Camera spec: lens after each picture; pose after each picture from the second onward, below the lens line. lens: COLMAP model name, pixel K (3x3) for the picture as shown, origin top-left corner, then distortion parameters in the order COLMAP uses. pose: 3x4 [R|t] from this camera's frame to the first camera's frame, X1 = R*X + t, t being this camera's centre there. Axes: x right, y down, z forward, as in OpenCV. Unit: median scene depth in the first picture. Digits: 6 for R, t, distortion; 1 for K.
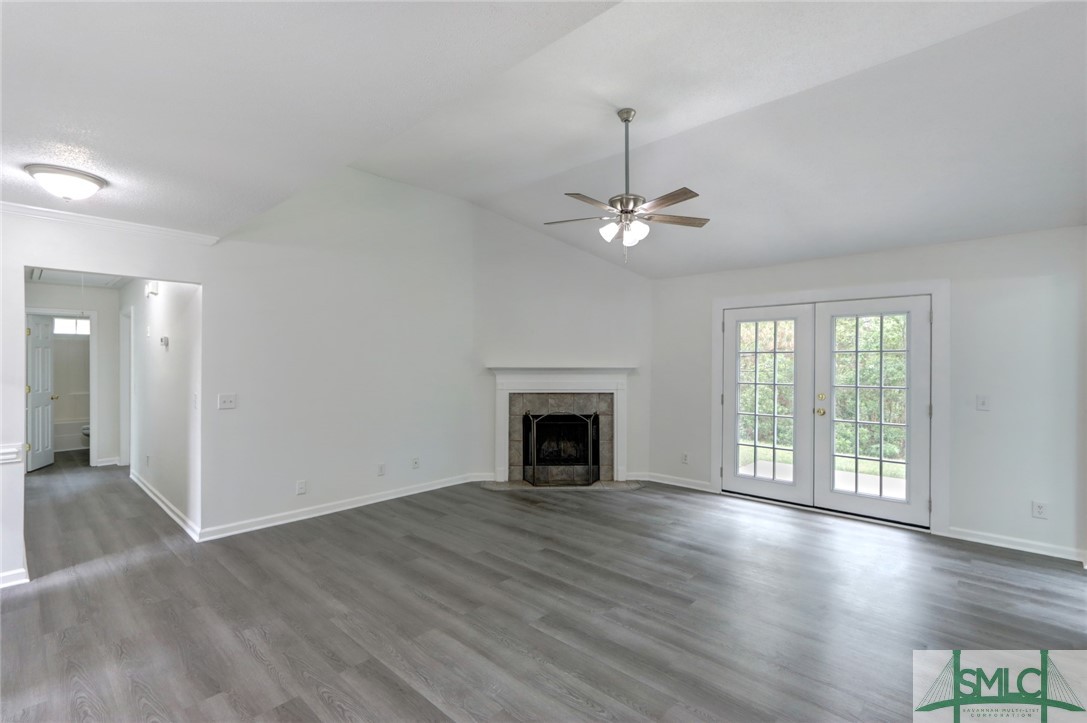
lens RADIAL K [[497.0, 0, 543.5], [0, 497.0, 361.5], [0, 0, 1]] dist [-0.000016, 0.000349]
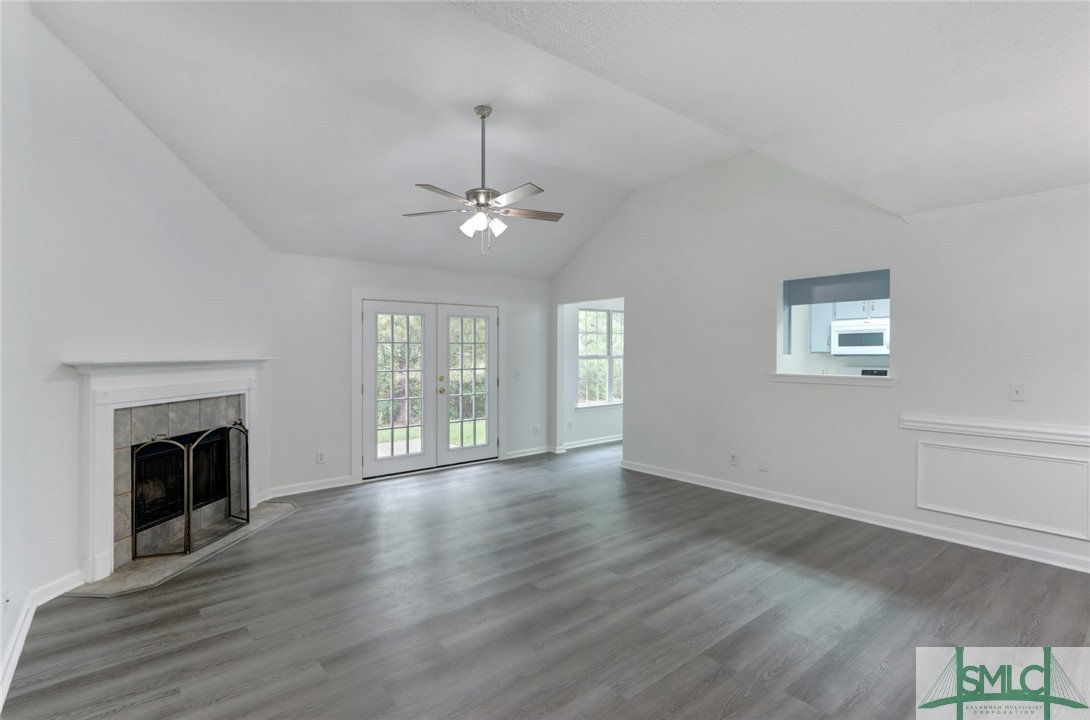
lens RADIAL K [[508.7, 0, 515.1], [0, 508.7, 359.9], [0, 0, 1]] dist [0.002323, 0.000612]
pose [[0.160688, -0.016376, 0.986869, -0.687614], [0.005840, 0.999861, 0.015640, 0.004063], [-0.986988, 0.003250, 0.160762, 0.603004]]
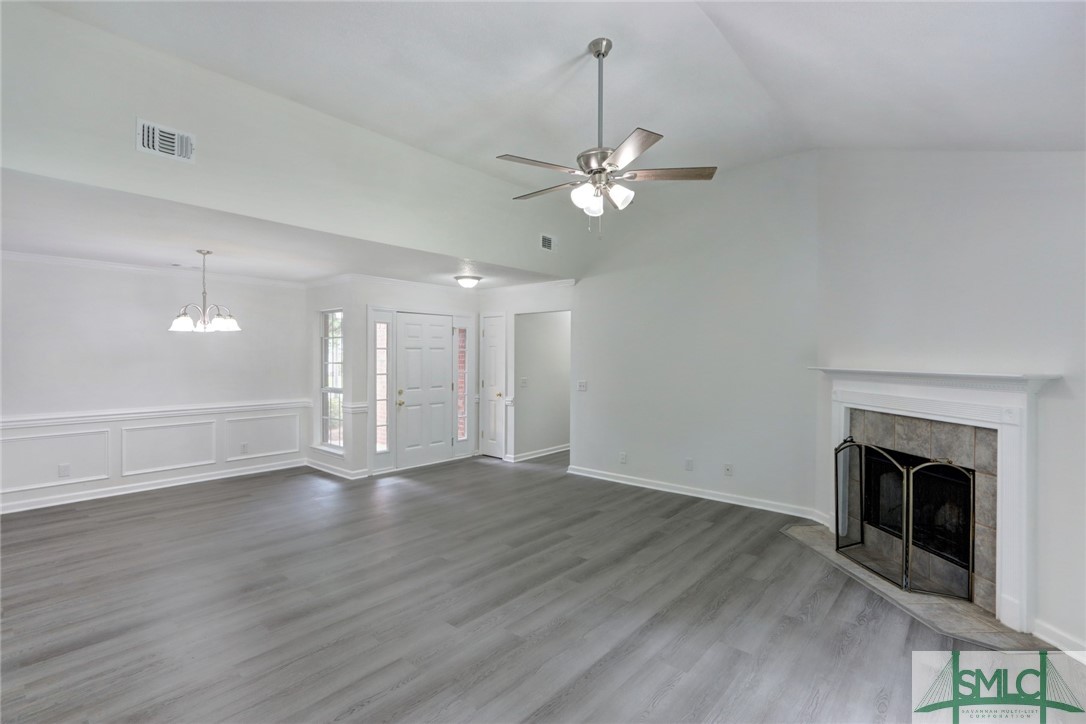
lens RADIAL K [[500.3, 0, 521.0], [0, 500.3, 366.2], [0, 0, 1]] dist [-0.000268, 0.000378]
pose [[0.020496, 0.021612, -0.999556, 0.757412], [0.004047, 0.999756, 0.021699, -0.011117], [0.999782, -0.004490, 0.020404, 0.686505]]
